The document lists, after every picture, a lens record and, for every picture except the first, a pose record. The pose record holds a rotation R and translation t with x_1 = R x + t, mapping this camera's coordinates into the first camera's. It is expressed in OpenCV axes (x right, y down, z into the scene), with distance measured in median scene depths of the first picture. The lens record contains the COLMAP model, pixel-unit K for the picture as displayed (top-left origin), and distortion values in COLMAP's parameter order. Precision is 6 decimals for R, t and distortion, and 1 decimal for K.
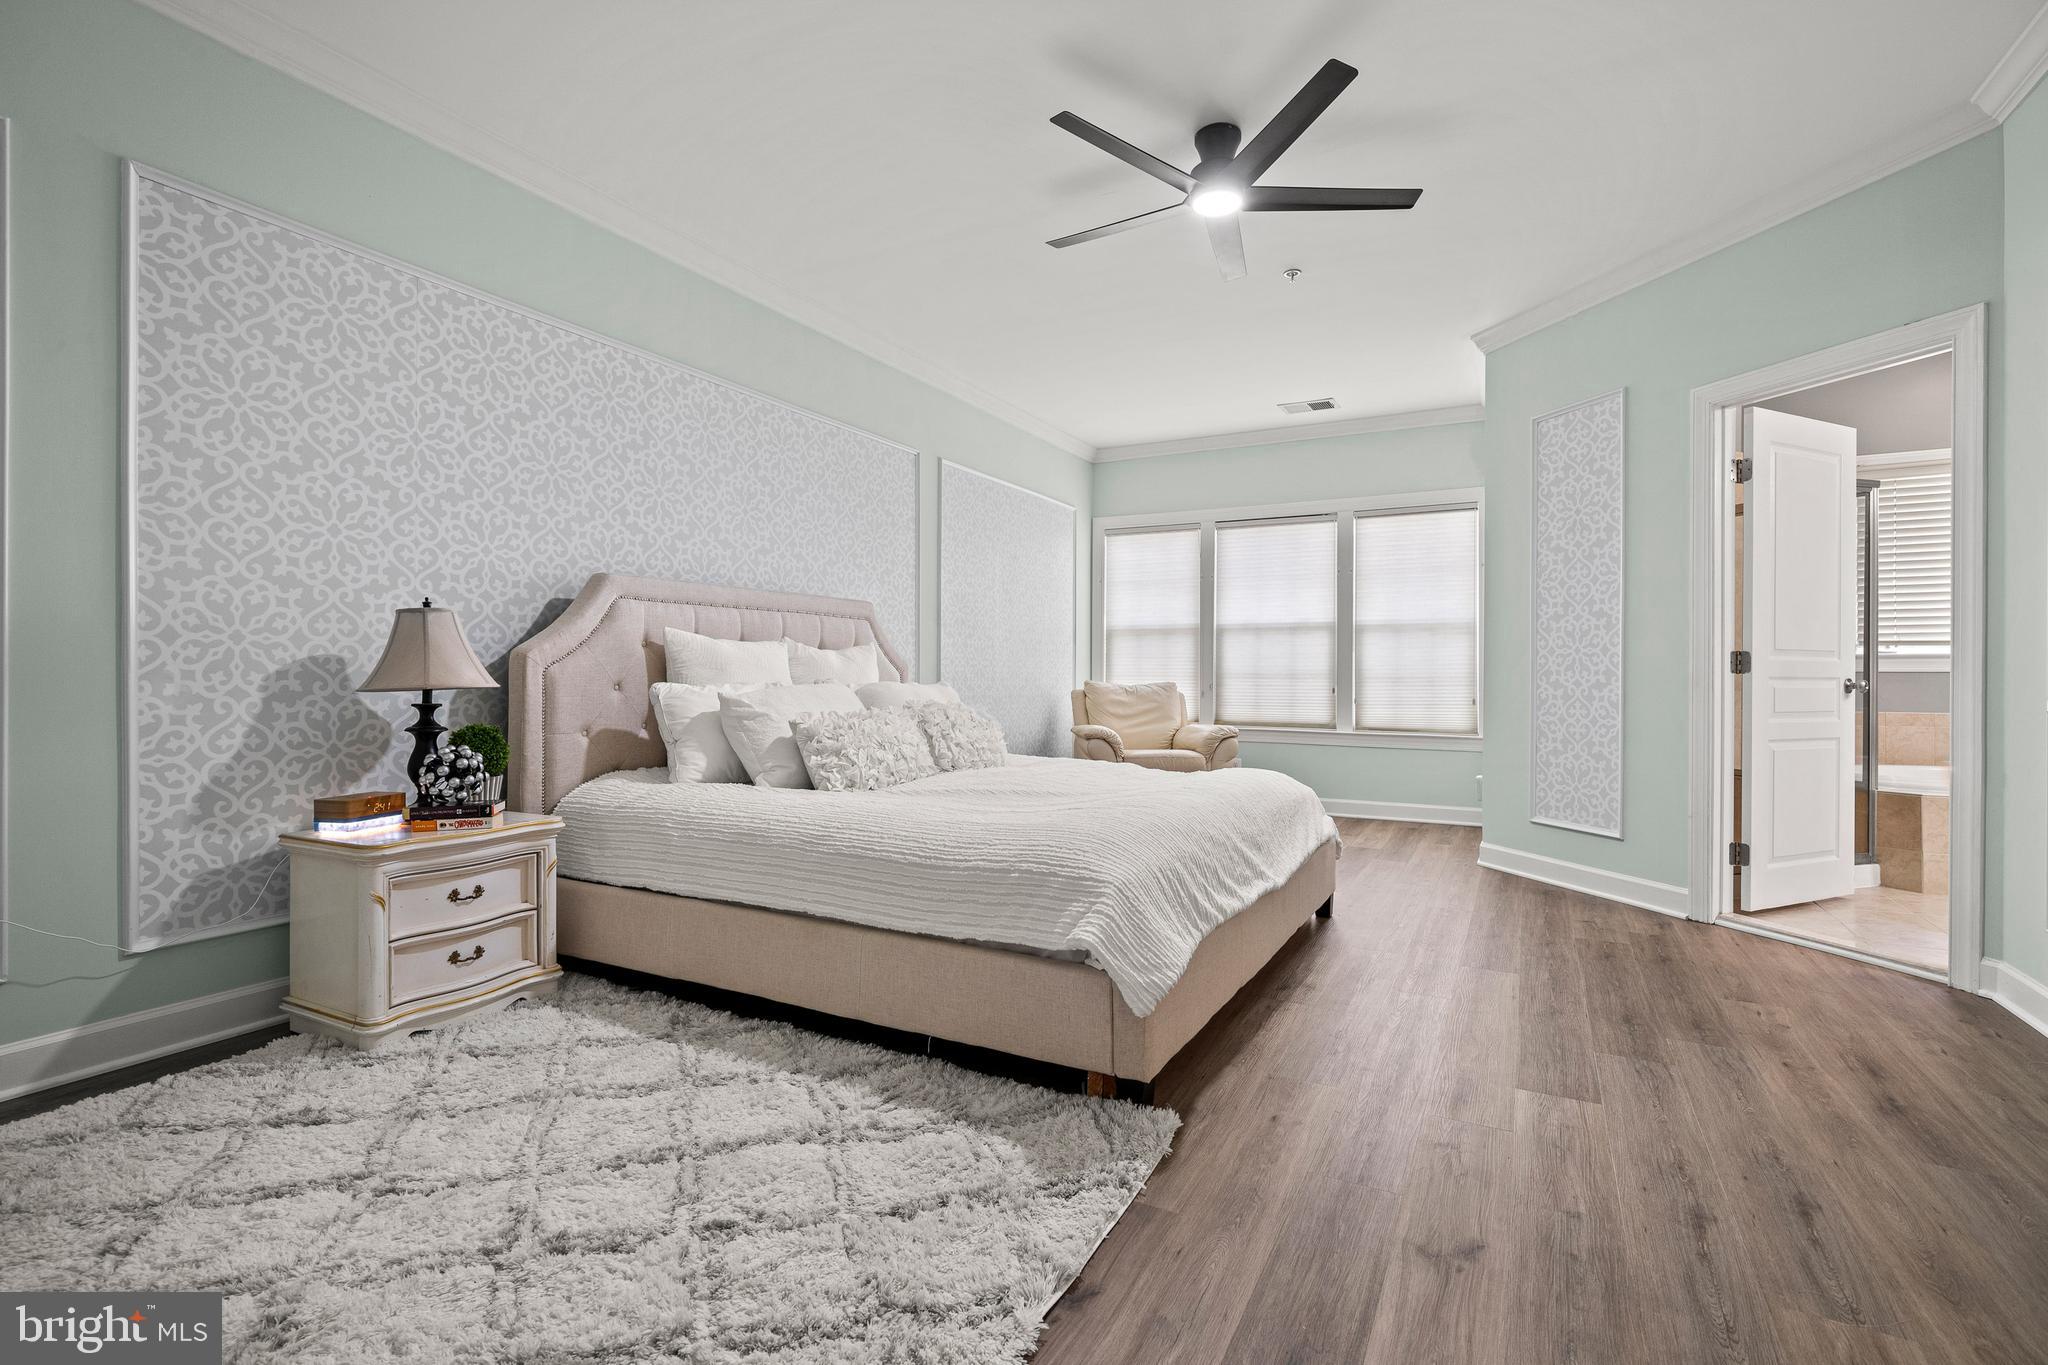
lens RADIAL K [[964.3, 0, 1036.9], [0, 964.3, 674.0], [0, 0, 1]] dist [0.003993, 0.001662]
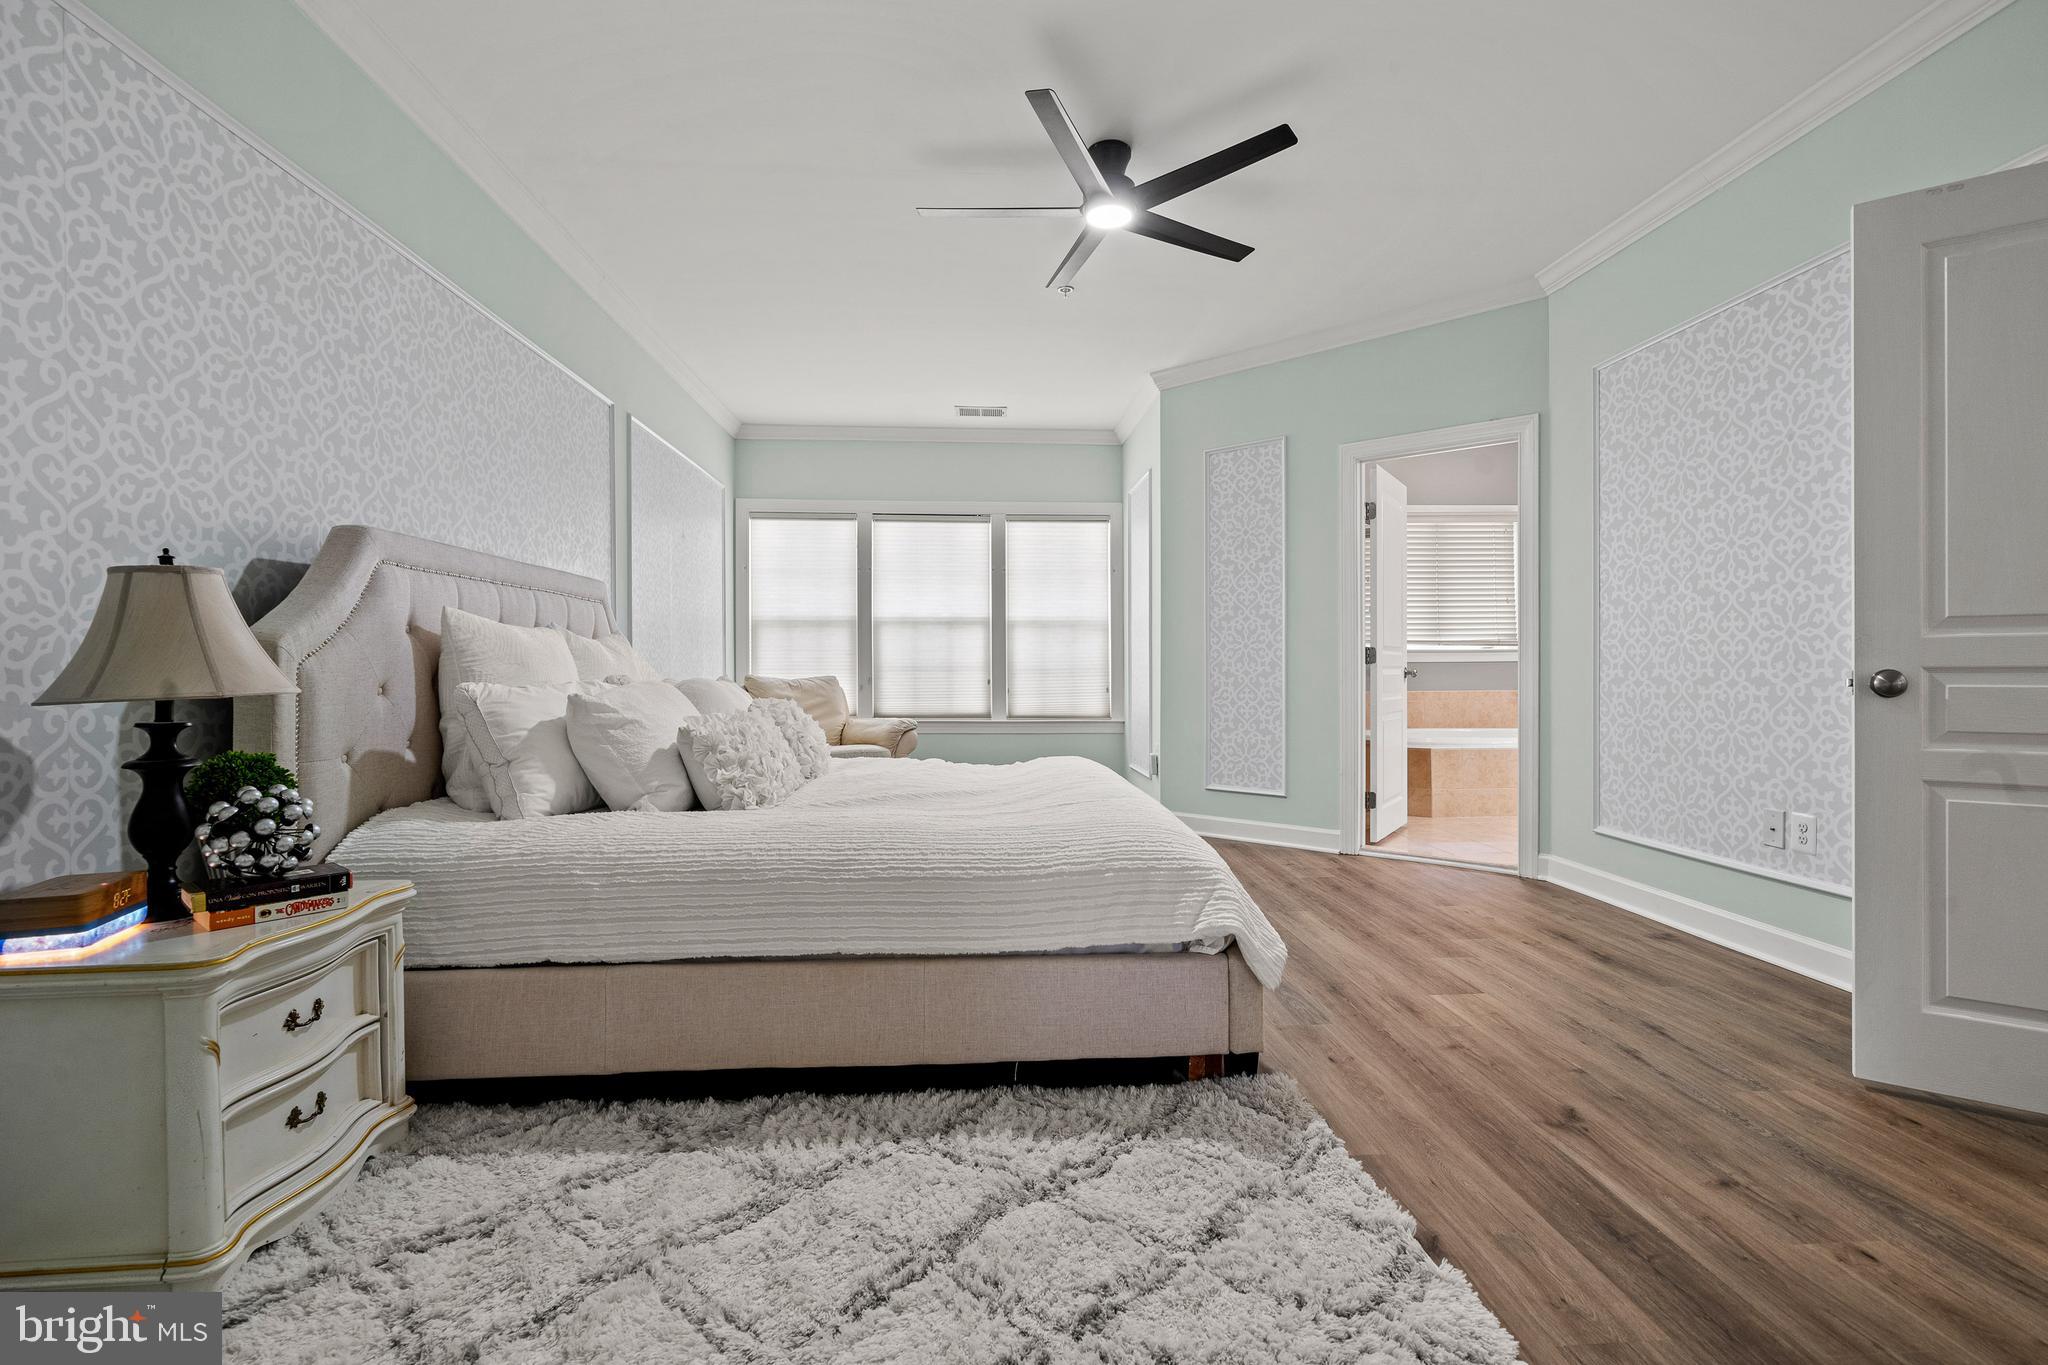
lens RADIAL K [[964.3, 0, 1025.5], [0, 964.3, 668.5], [0, 0, 1]] dist [0.003993, 0.001662]
pose [[0.840102, -0.007044, 0.542383, -0.462683], [0.006349, 0.999975, 0.003154, -0.001665], [-0.542392, 0.000794, 0.840125, 0.172580]]
